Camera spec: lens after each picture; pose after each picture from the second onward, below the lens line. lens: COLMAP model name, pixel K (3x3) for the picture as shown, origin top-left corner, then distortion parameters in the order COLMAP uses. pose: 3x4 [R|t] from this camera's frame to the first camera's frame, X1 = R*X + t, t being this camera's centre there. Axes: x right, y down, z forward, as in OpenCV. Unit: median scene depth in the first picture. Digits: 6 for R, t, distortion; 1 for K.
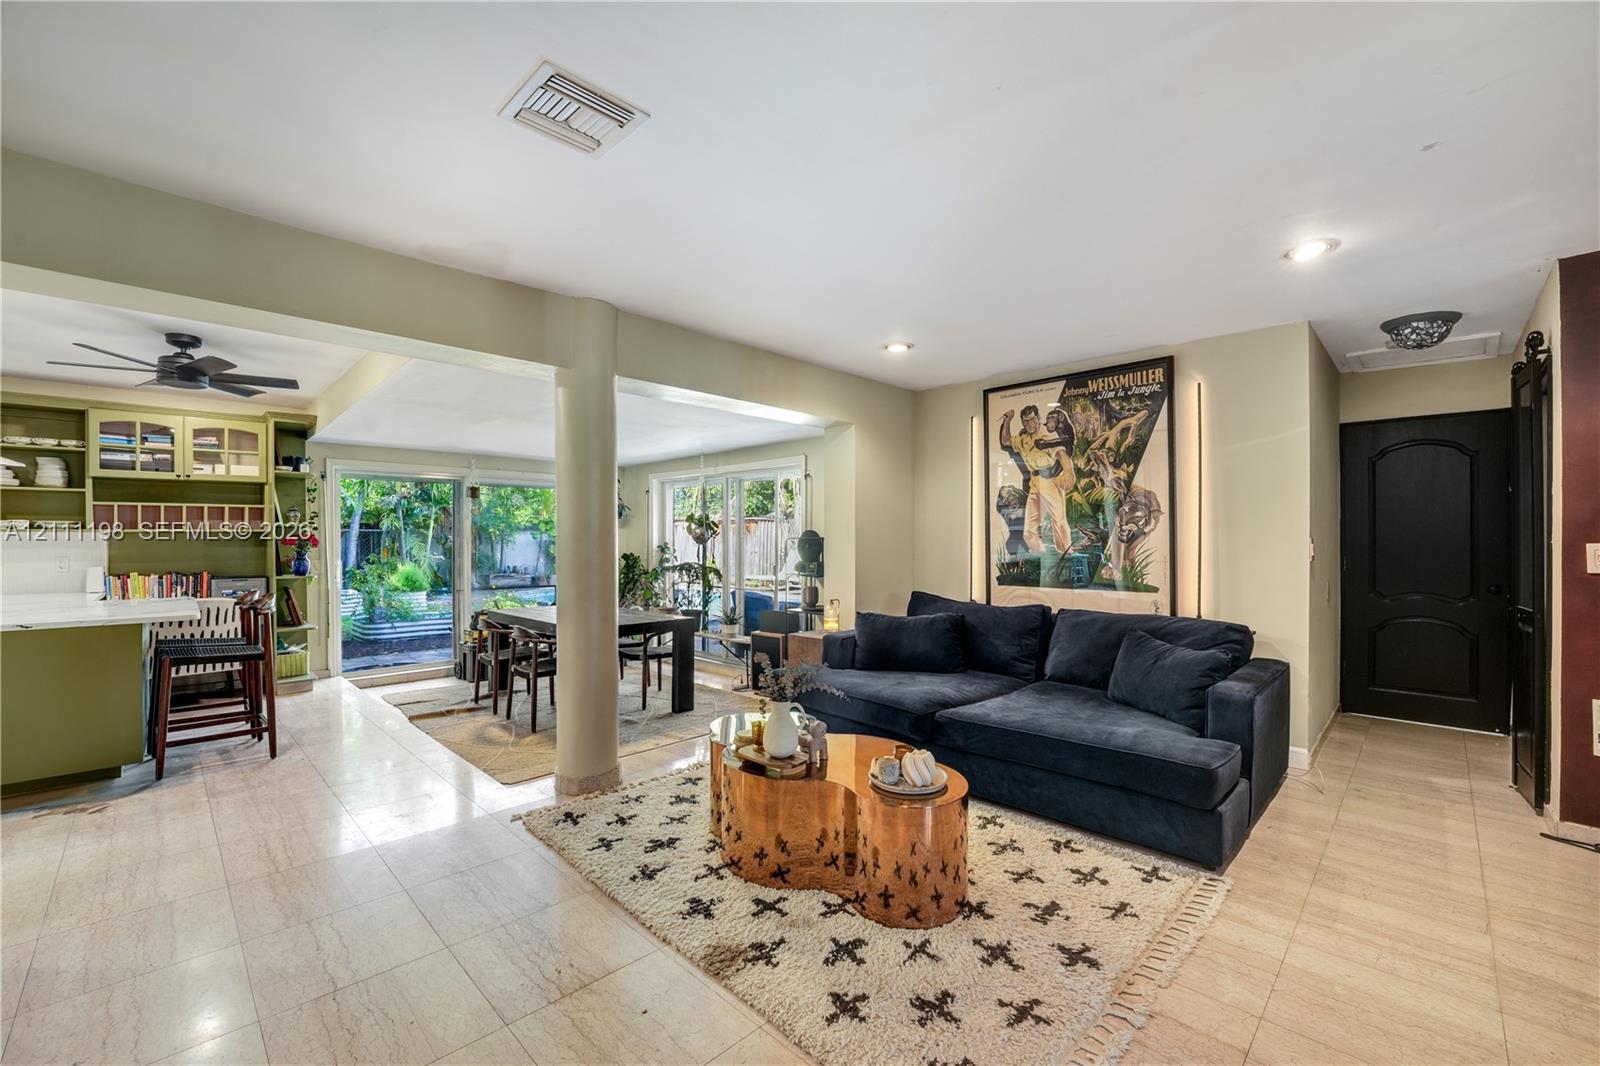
lens RADIAL K [[661.4, 0, 803.6], [0, 661.4, 537.2], [0, 0, 1]] dist [-0.030031, 0.003917]
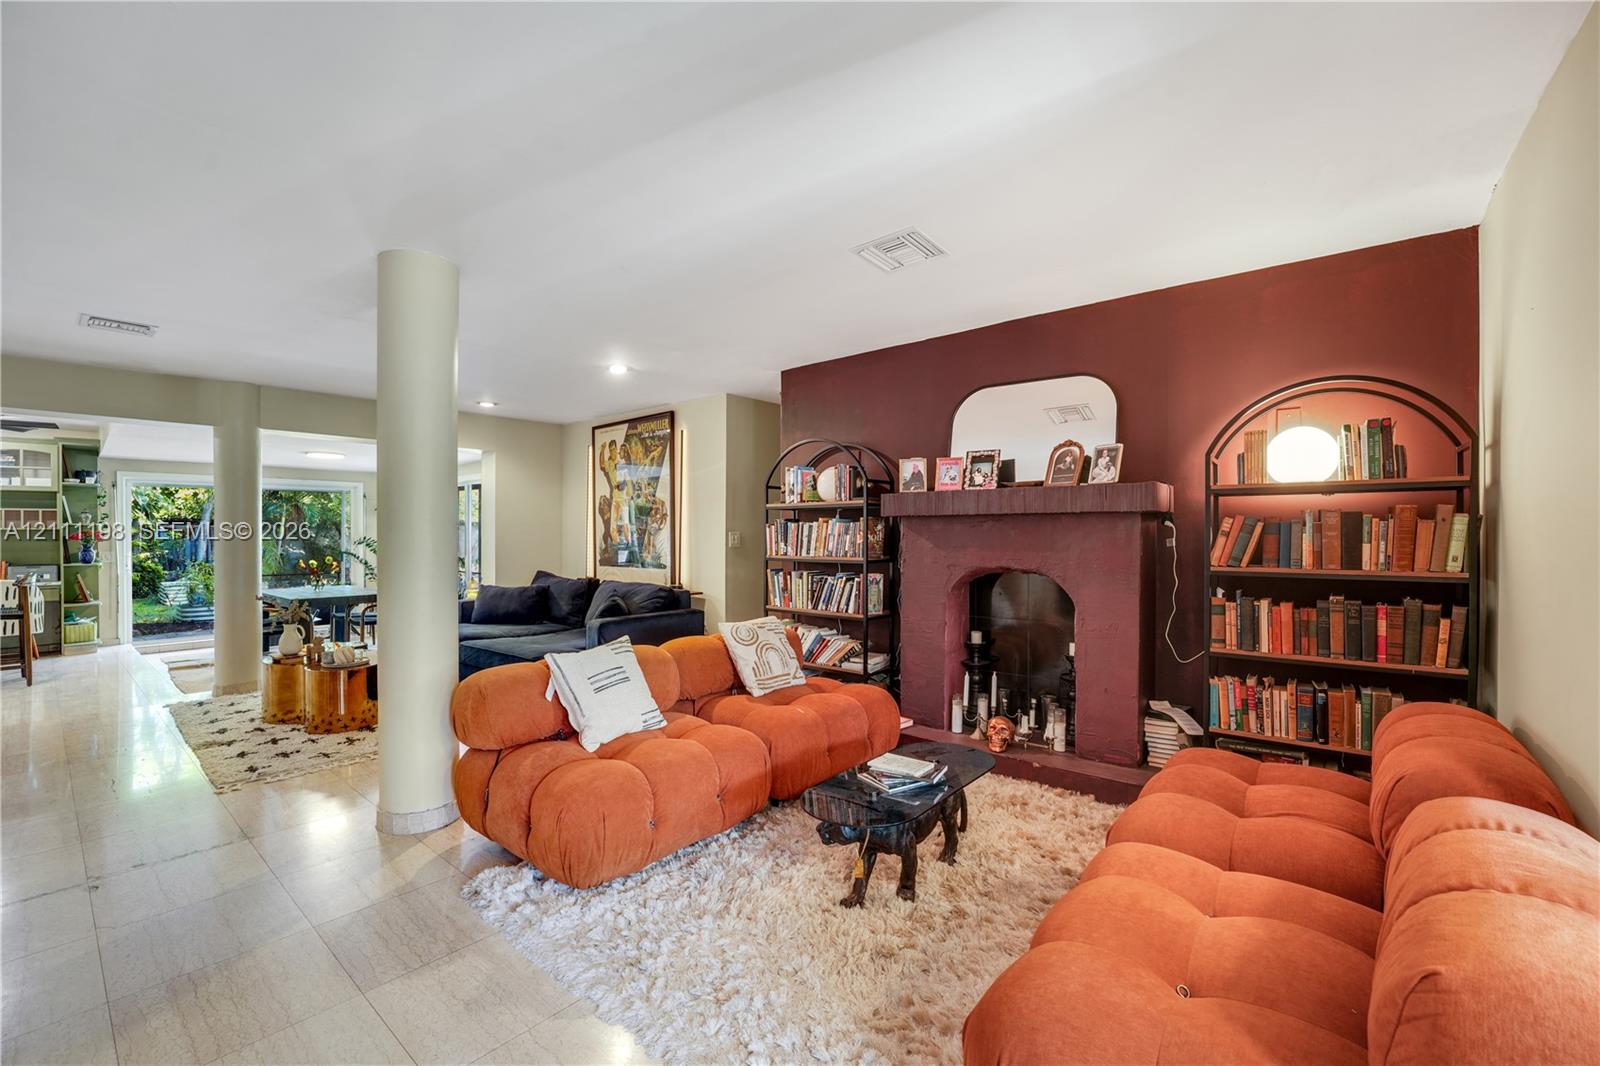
lens RADIAL K [[668.5, 0, 799.9], [0, 668.5, 531.0], [0, 0, 1]] dist [-0.018222, 0.001299]
pose [[0.997312, -0.003021, 0.073215, 0.645456], [0.002974, 0.999995, 0.000757, -0.001711], [-0.073217, -0.000537, 0.997316, -0.477299]]
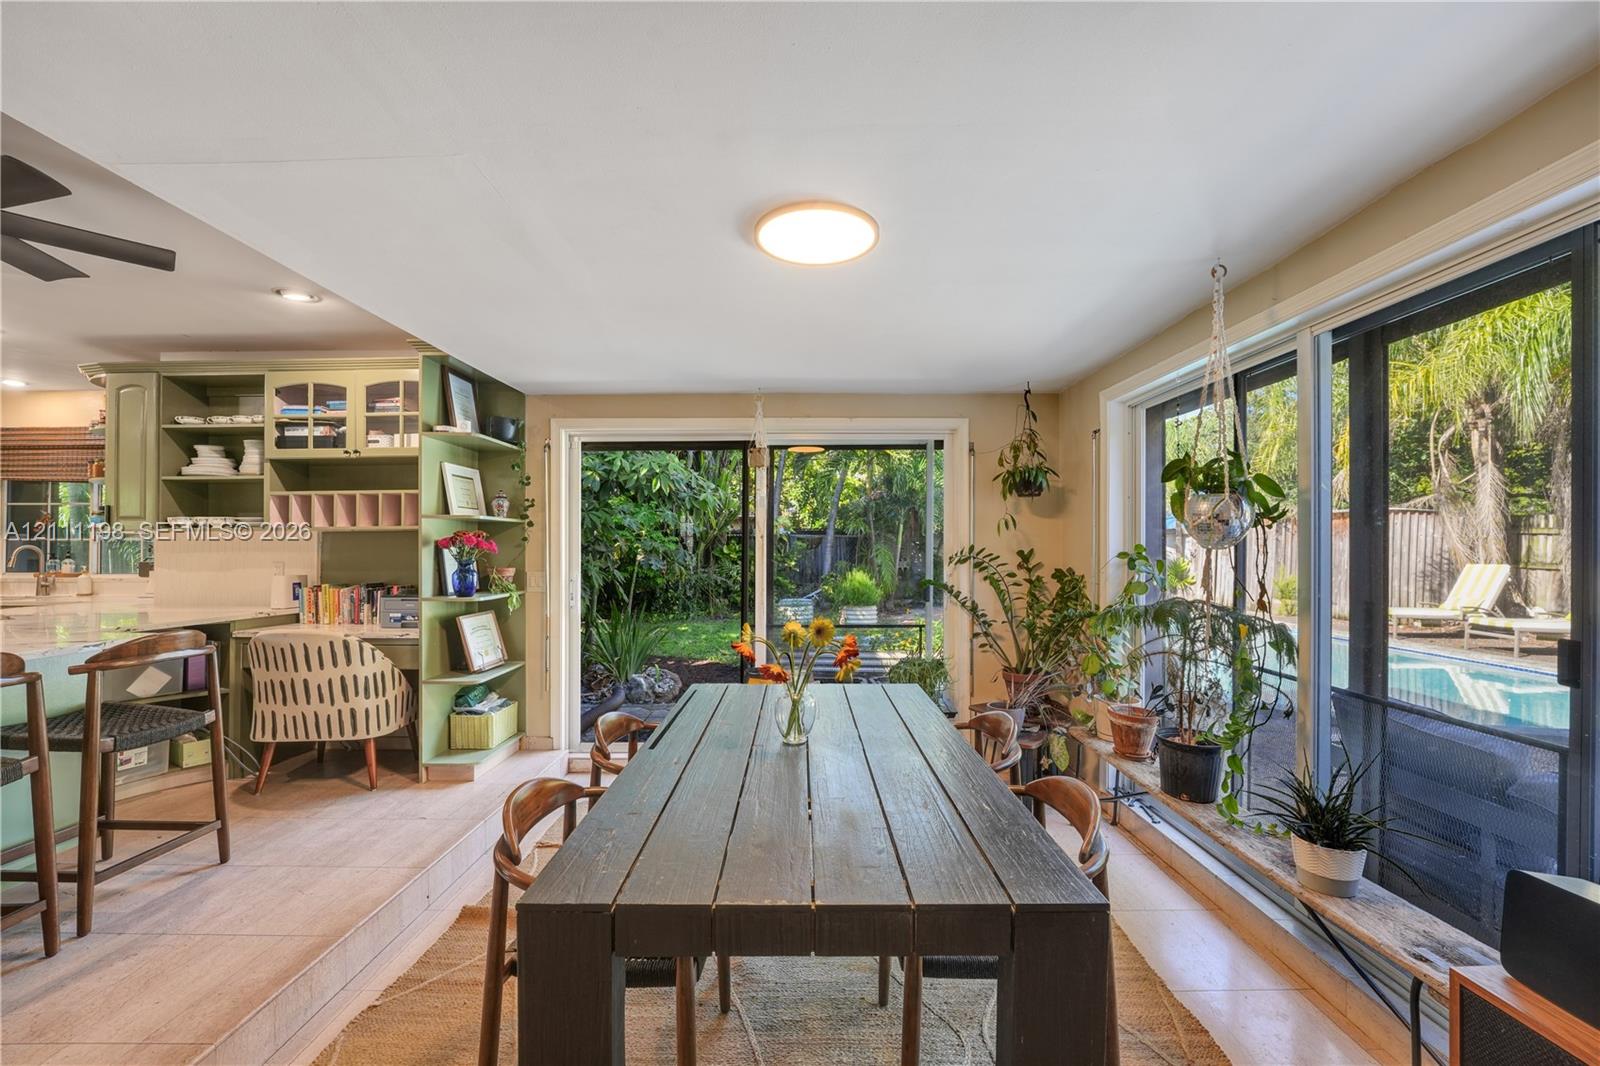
lens RADIAL K [[646.9, 0, 807.3], [0, 646.9, 546.5], [0, 0, 1]] dist [-0.014793, -0.001142]
pose [[0.698922, -0.003238, -0.715190, -0.103044], [0.003343, 0.999994, -0.001261, 0.014426], [0.715190, -0.001510, 0.698929, 0.940252]]
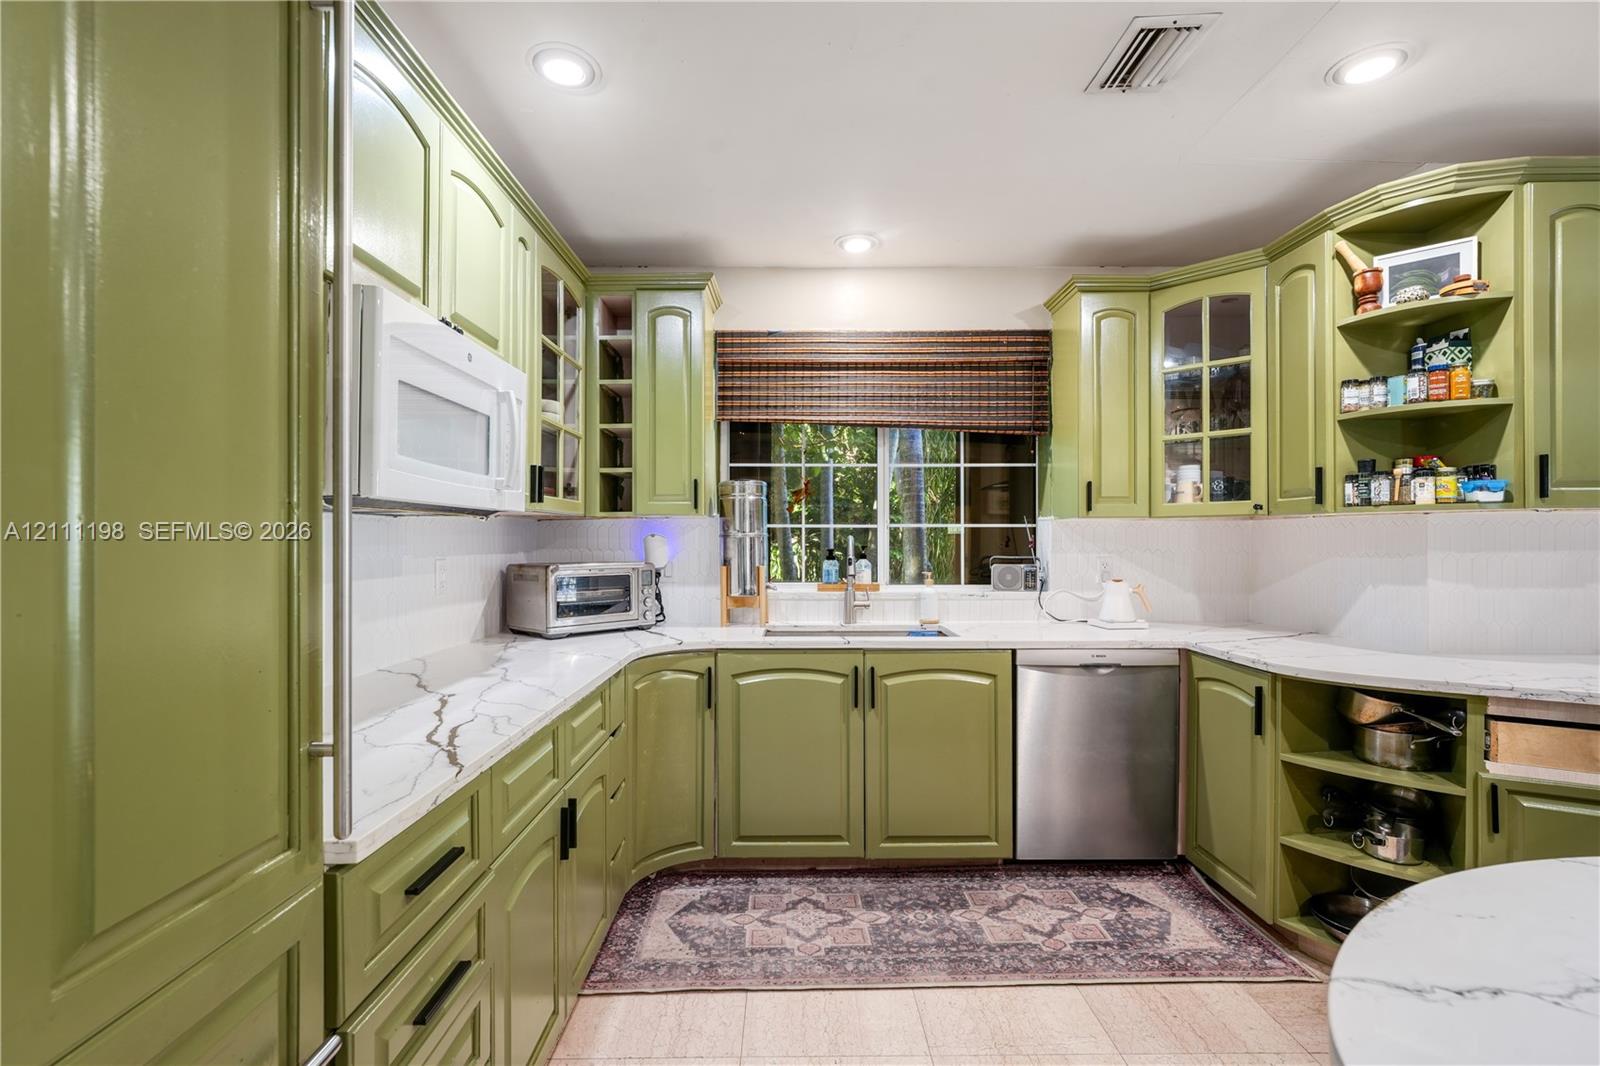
lens RADIAL K [[729.8, 0, 790.6], [0, 729.8, 540.0], [0, 0, 1]] dist [-0.006010, 0.002058]
pose [[0.707900, 0.000818, -0.706312, -1.274988], [0.002396, 0.999991, 0.003560, 0.007891], [0.706309, -0.004212, 0.707891, 0.248042]]
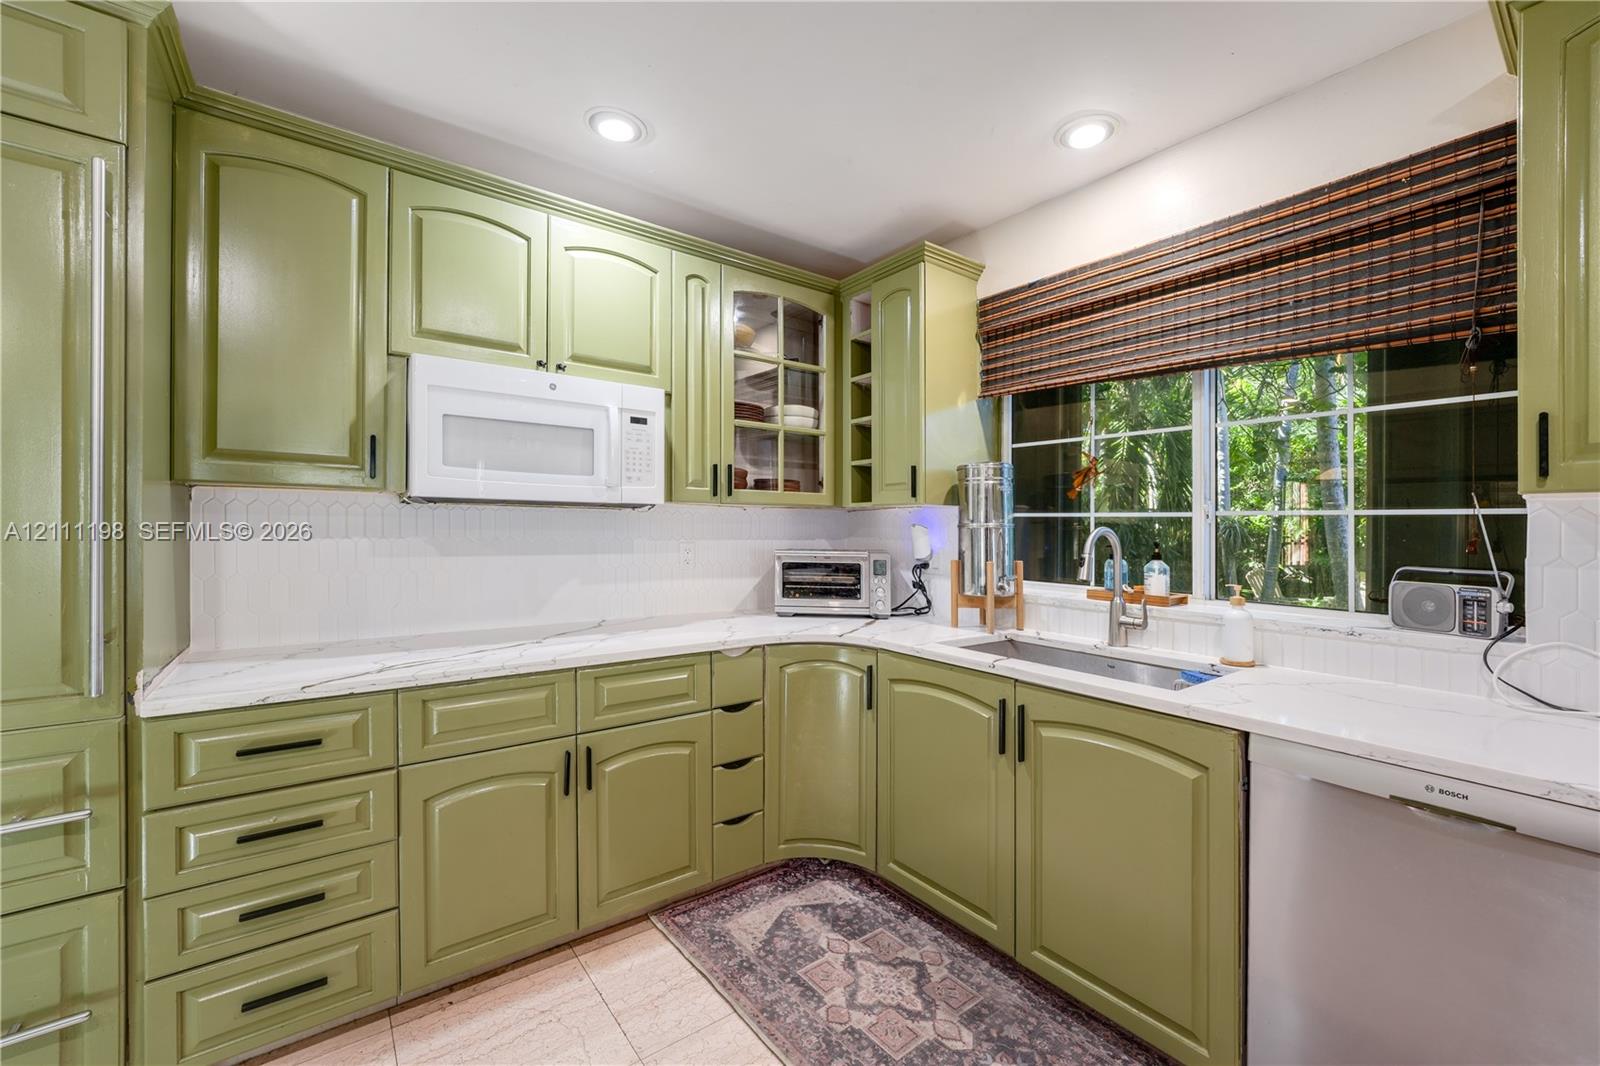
lens RADIAL K [[646.9, 0, 796.8], [0, 646.9, 516.5], [0, 0, 1]] dist [-0.014793, -0.001142]
pose [[-0.145656, -0.013022, -0.989250, -1.245303], [-0.004822, 0.999911, -0.012453, 0.005884], [0.989324, 0.002956, -0.145706, 0.612070]]
